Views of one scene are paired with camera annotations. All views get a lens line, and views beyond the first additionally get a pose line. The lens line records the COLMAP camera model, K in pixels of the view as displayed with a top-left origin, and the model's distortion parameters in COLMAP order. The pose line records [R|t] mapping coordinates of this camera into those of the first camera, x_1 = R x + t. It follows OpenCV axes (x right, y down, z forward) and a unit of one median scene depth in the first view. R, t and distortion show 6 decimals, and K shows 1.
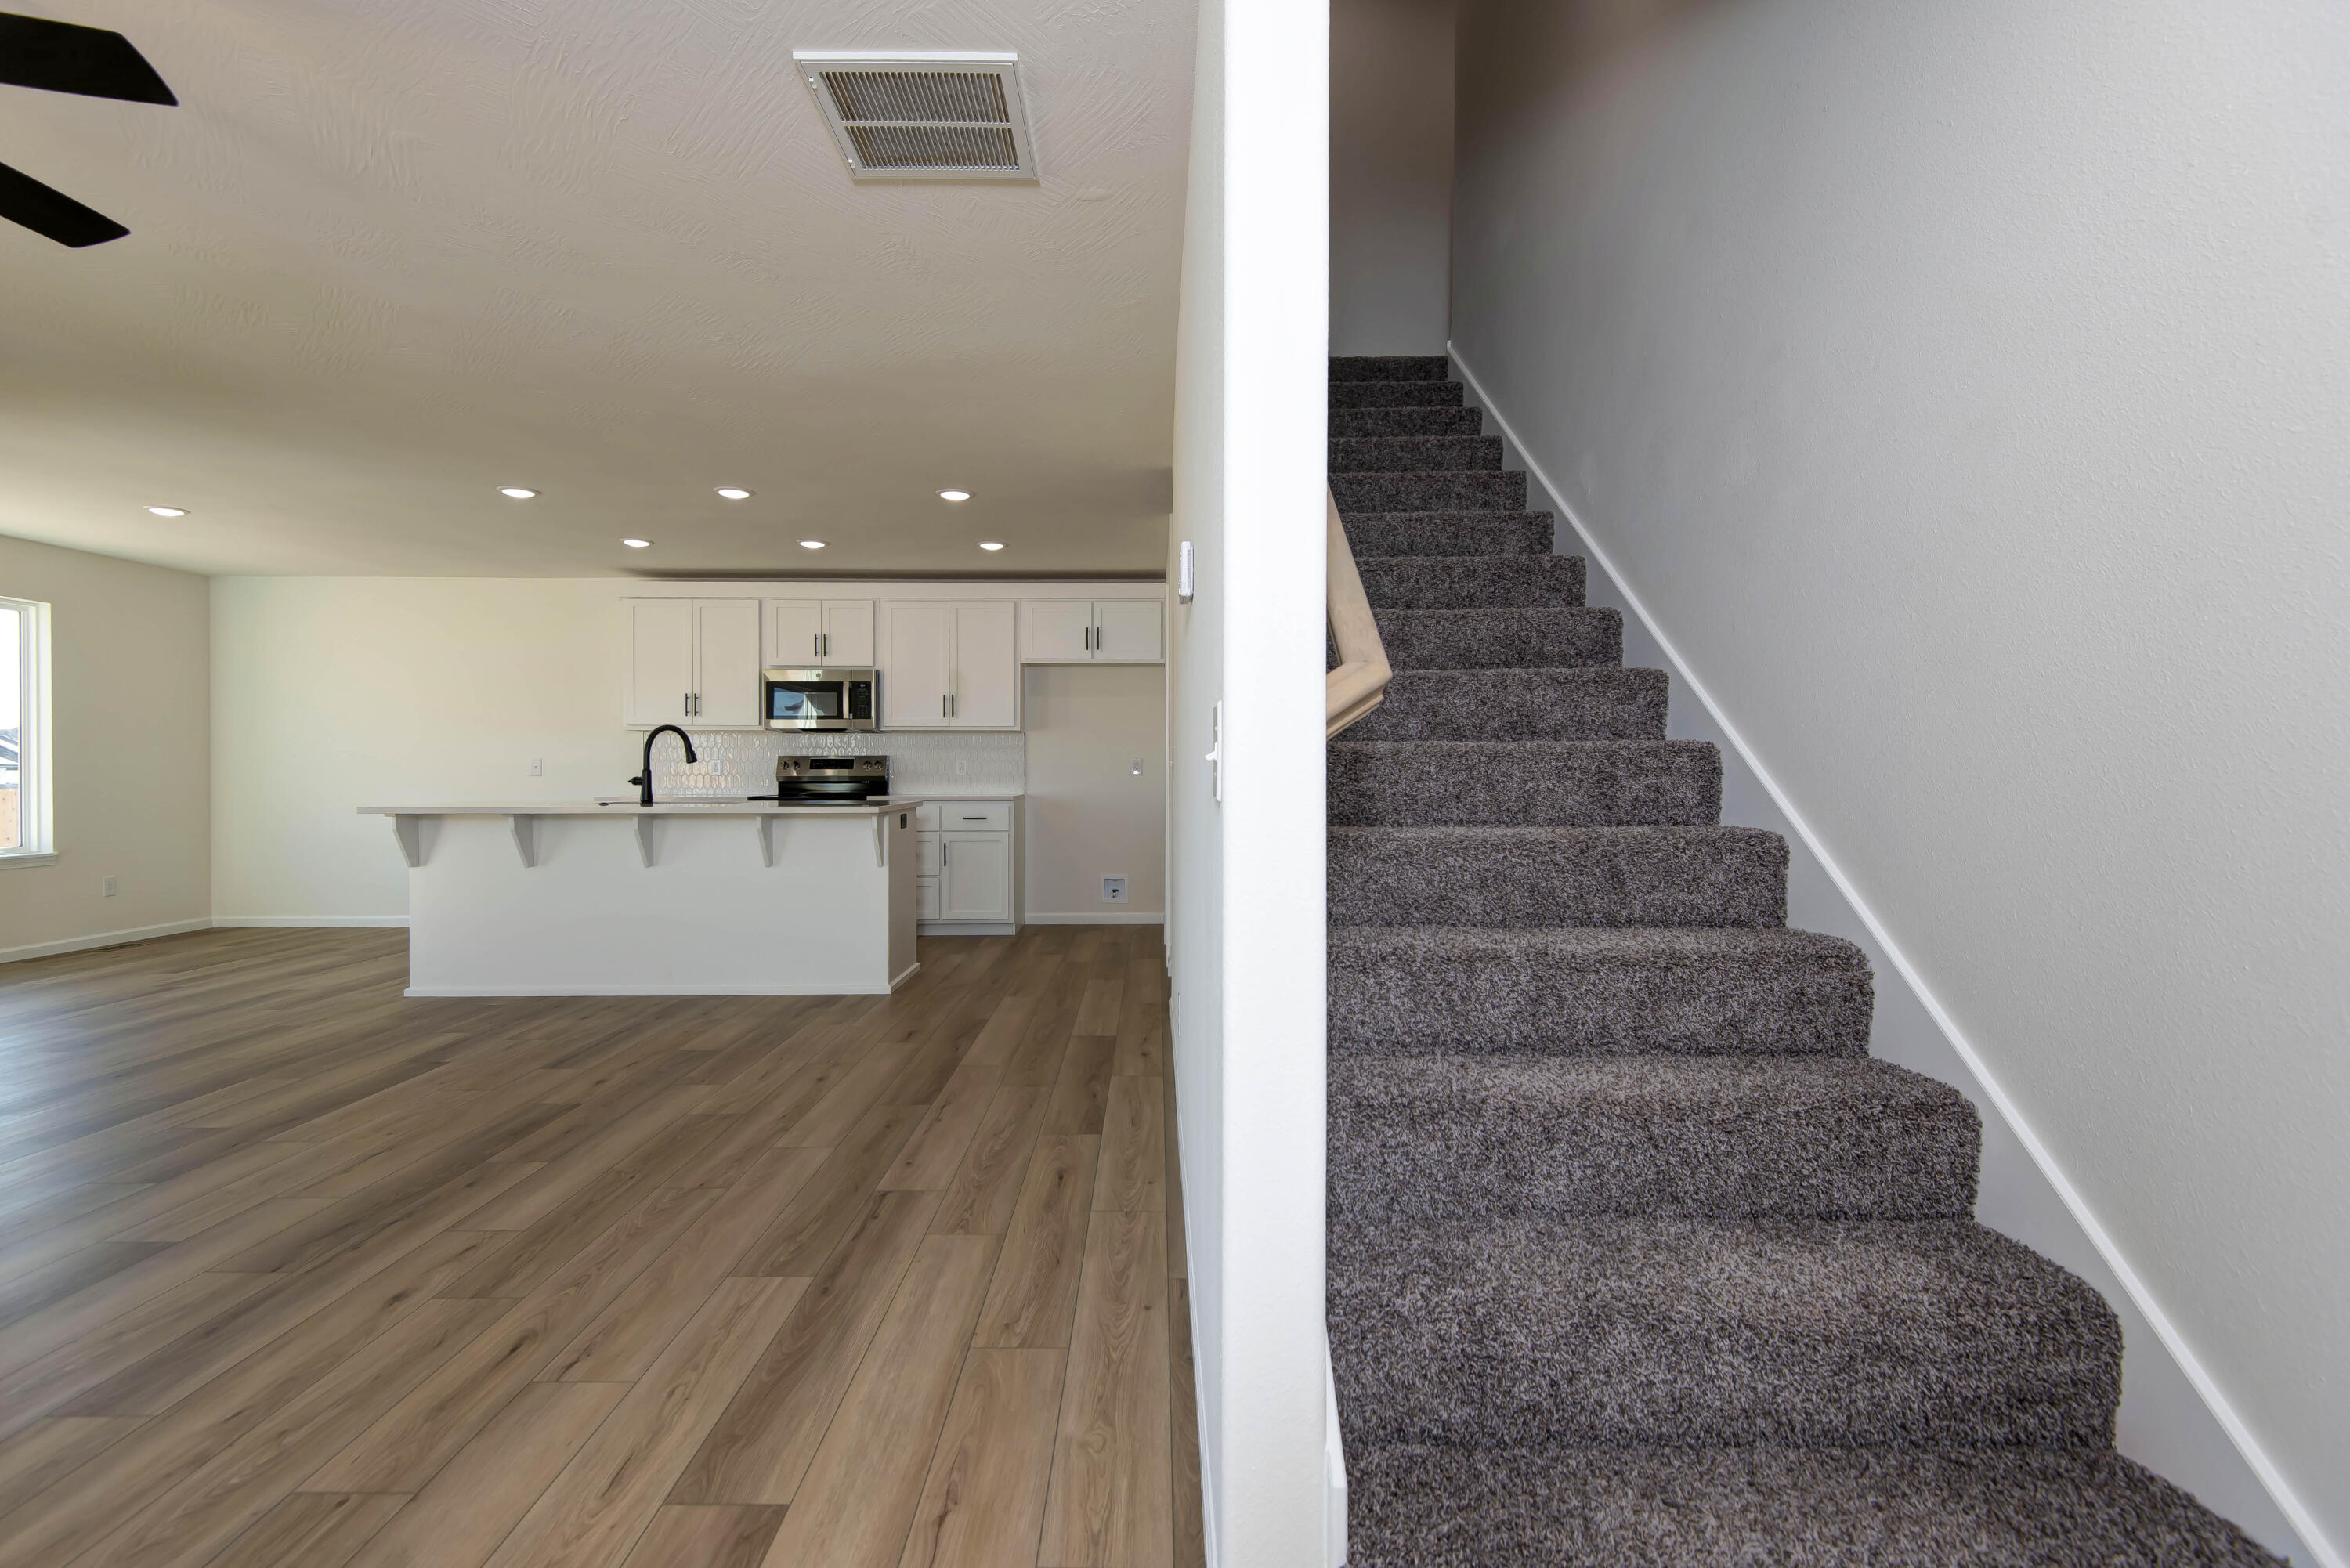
lens RADIAL K [[1123.5, 0, 1172.0], [0, 1123.5, 774.1], [0, 0, 1]] dist [0.001212, -0.006575]
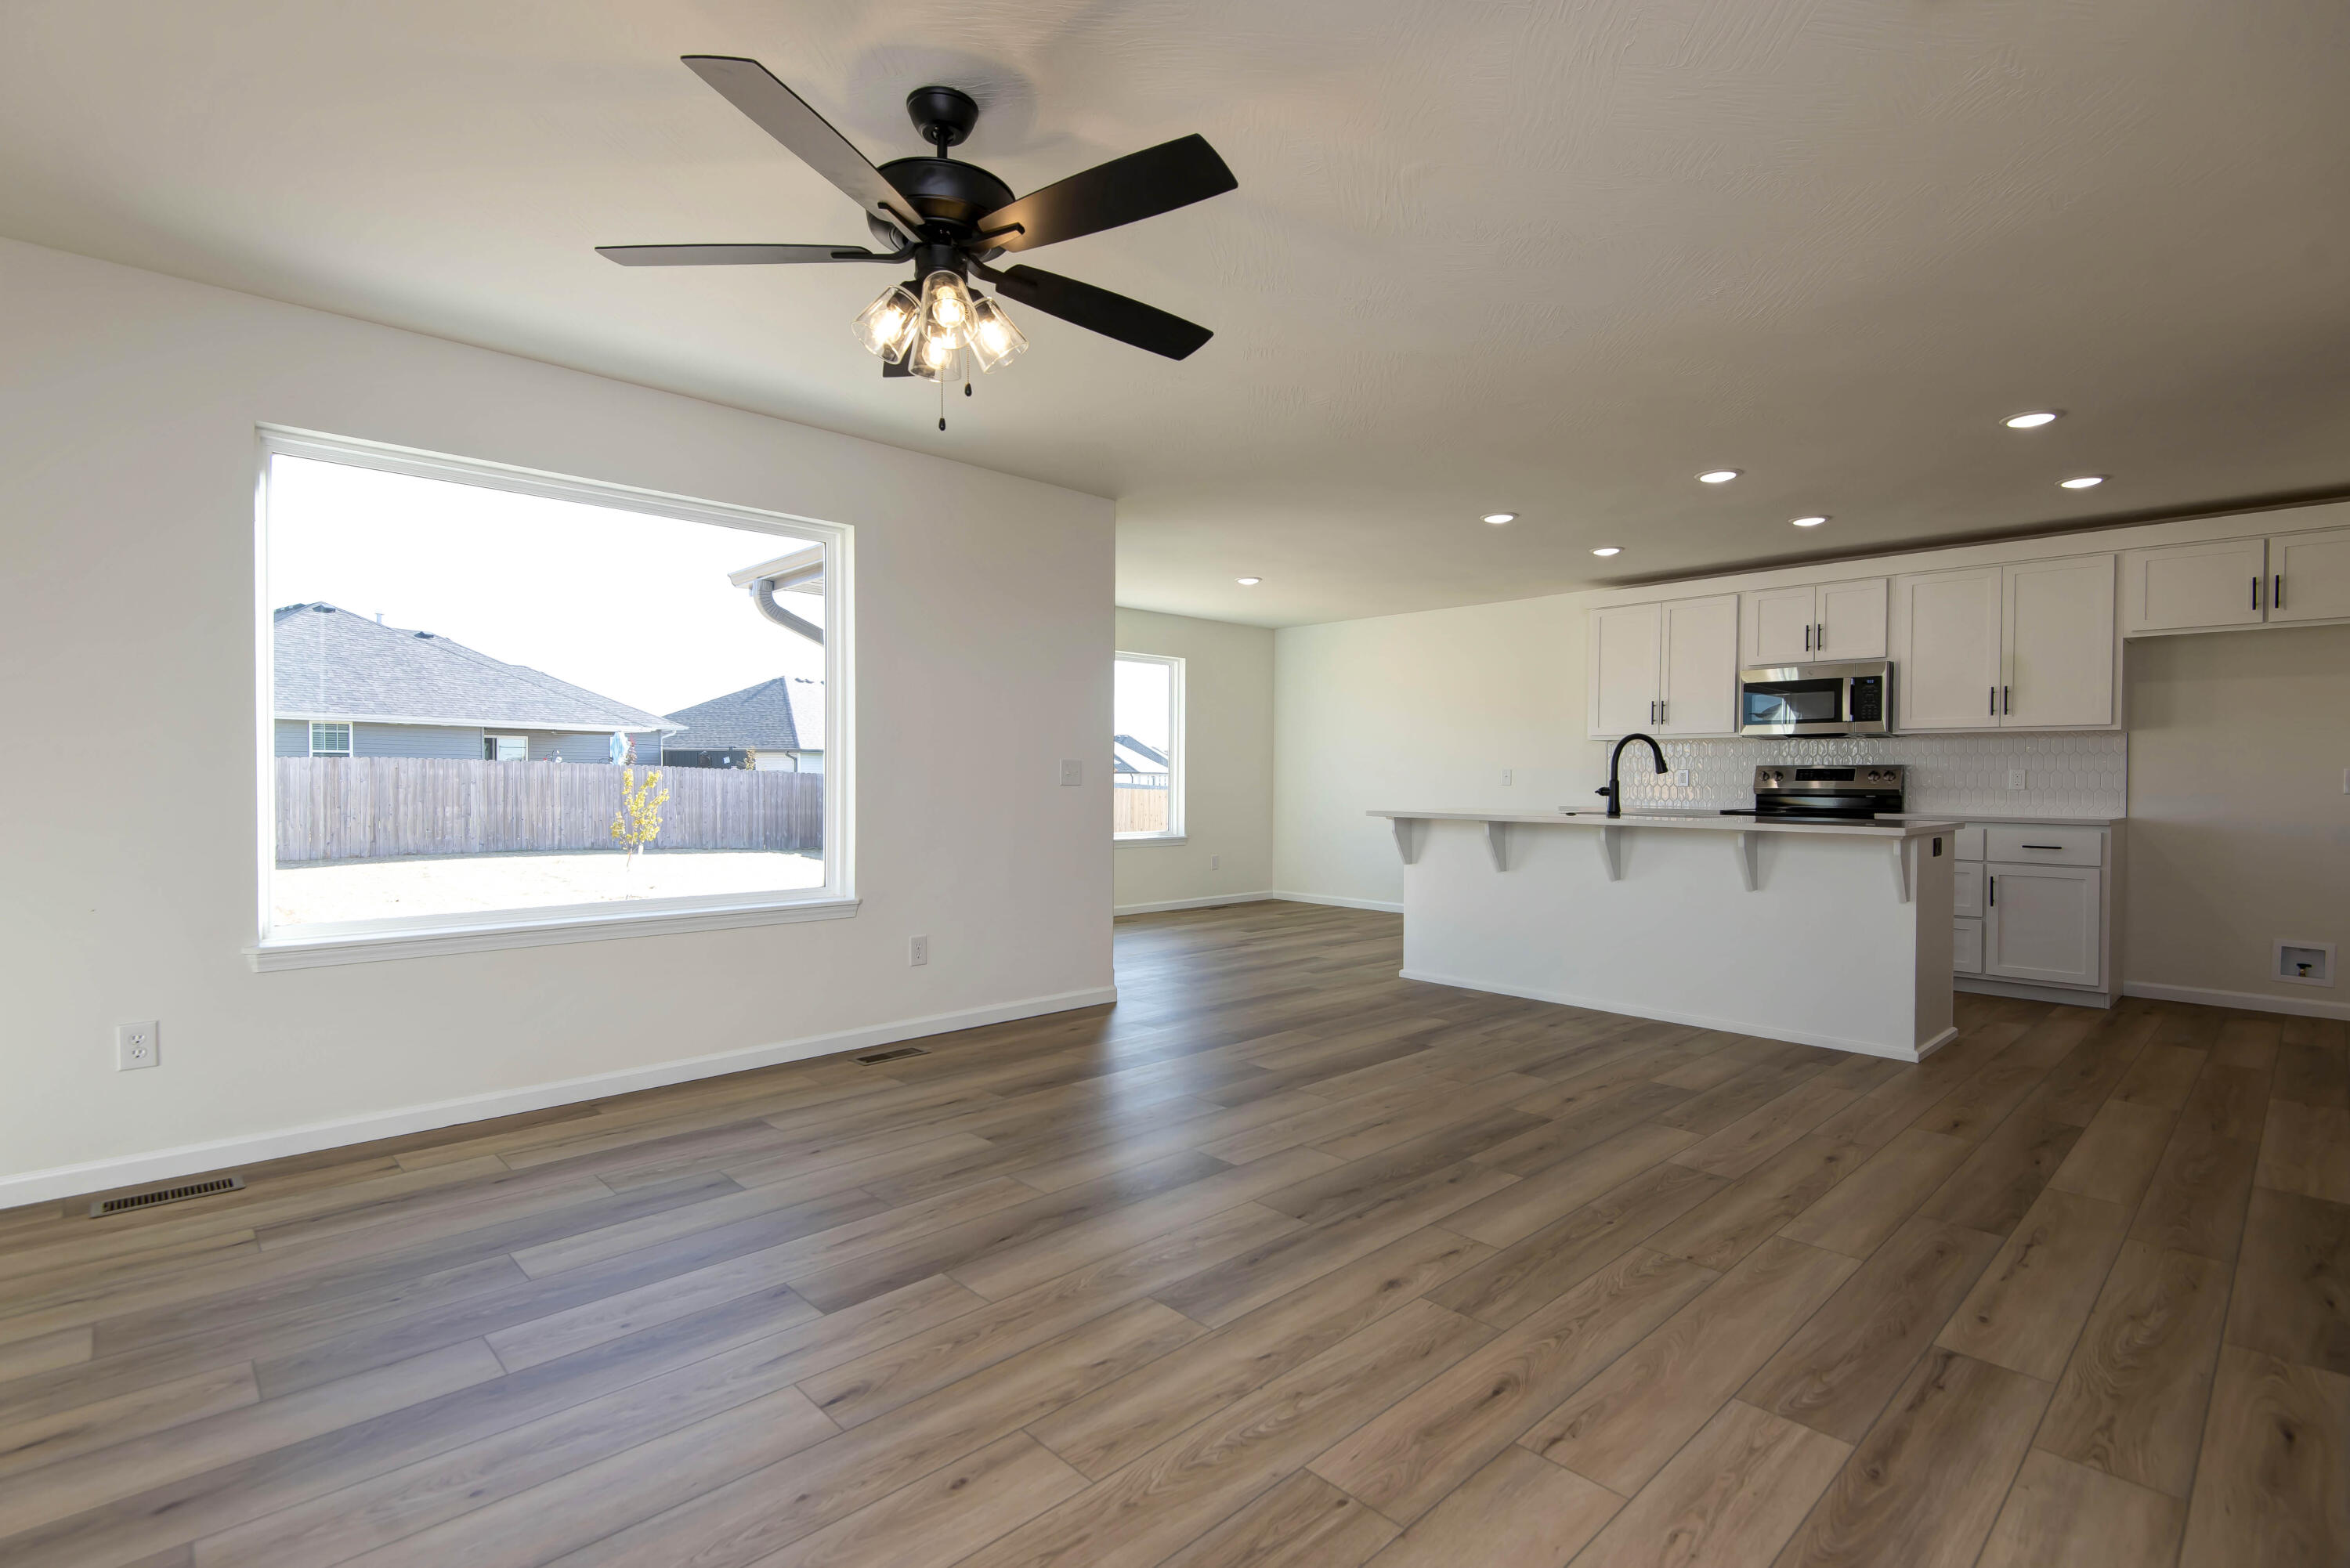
lens RADIAL K [[1078.3, 0, 1114.1], [0, 1078.3, 789.7], [0, 0, 1]] dist [0.001395, -0.005521]
pose [[0.653436, 0.014386, -0.756845, -0.061199], [-0.010160, 0.999896, 0.010234, -0.001000], [0.756913, 0.001002, 0.653514, 0.084721]]
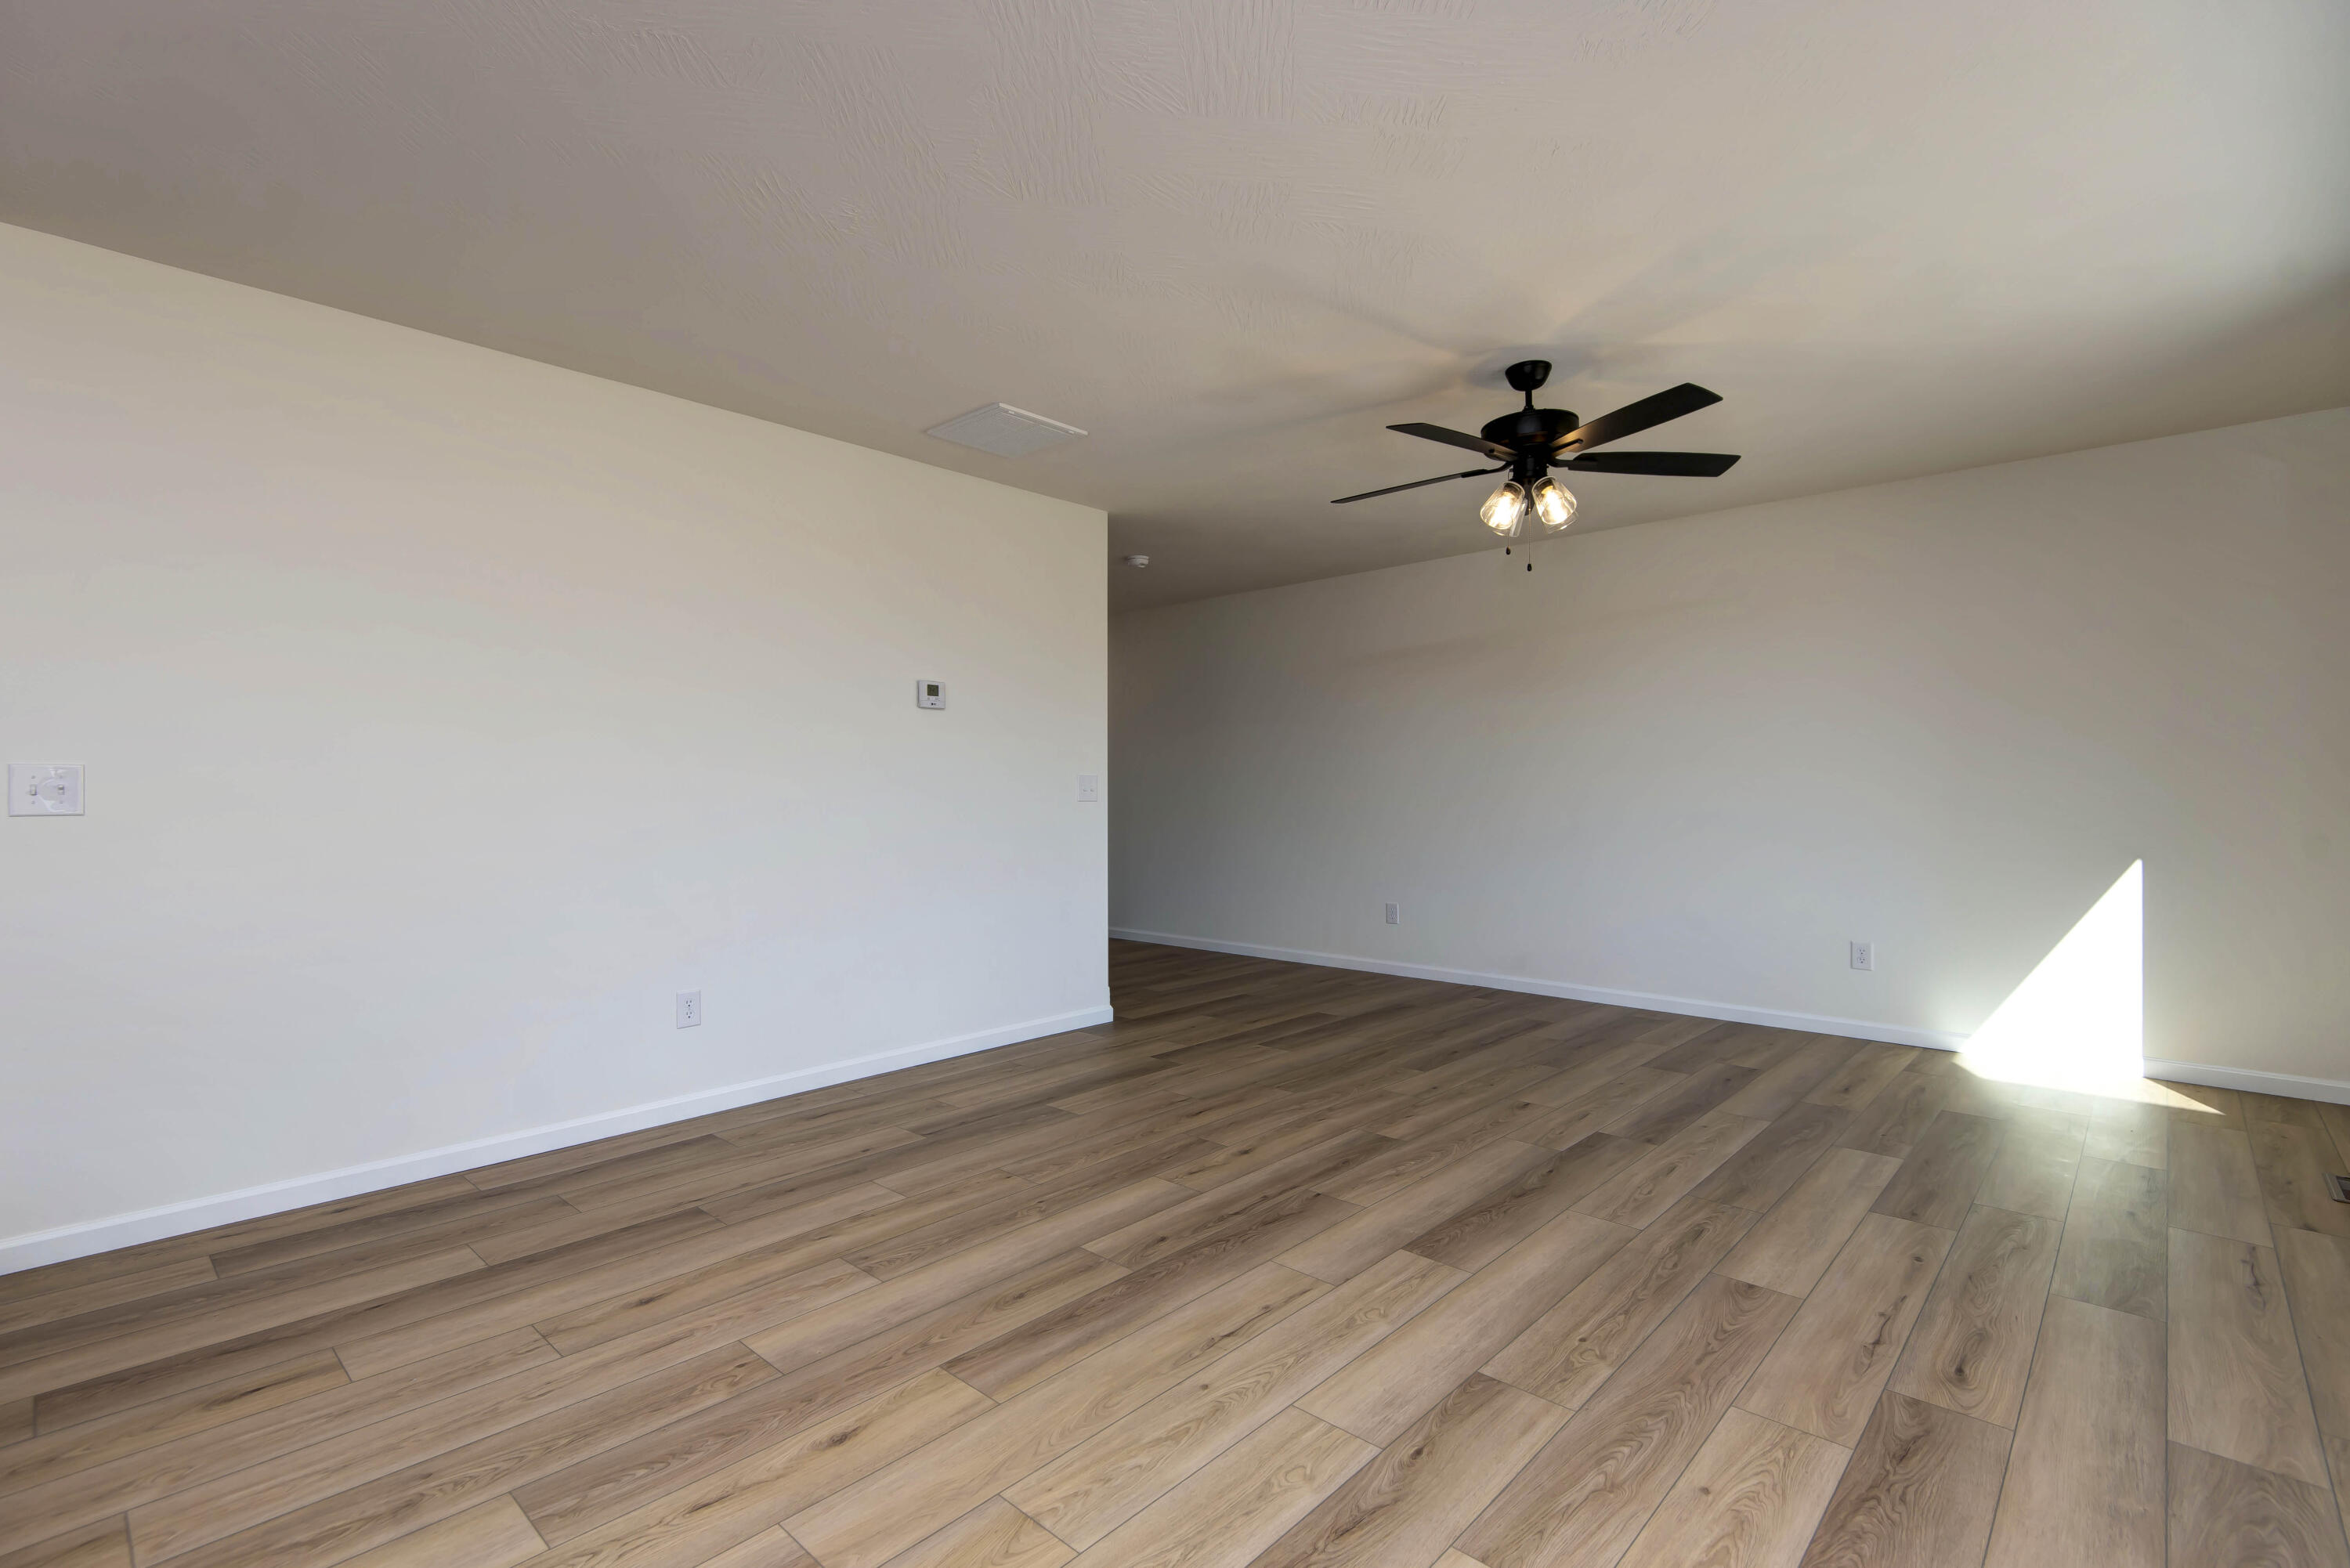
lens RADIAL K [[1123.5, 0, 1172.0], [0, 1123.5, 774.1], [0, 0, 1]] dist [0.001212, -0.006575]
pose [[-0.739351, 0.014714, 0.673159, -0.947086], [0.007999, 0.999883, -0.013071, -0.009193], [-0.673272, -0.004280, -0.739382, 1.261130]]
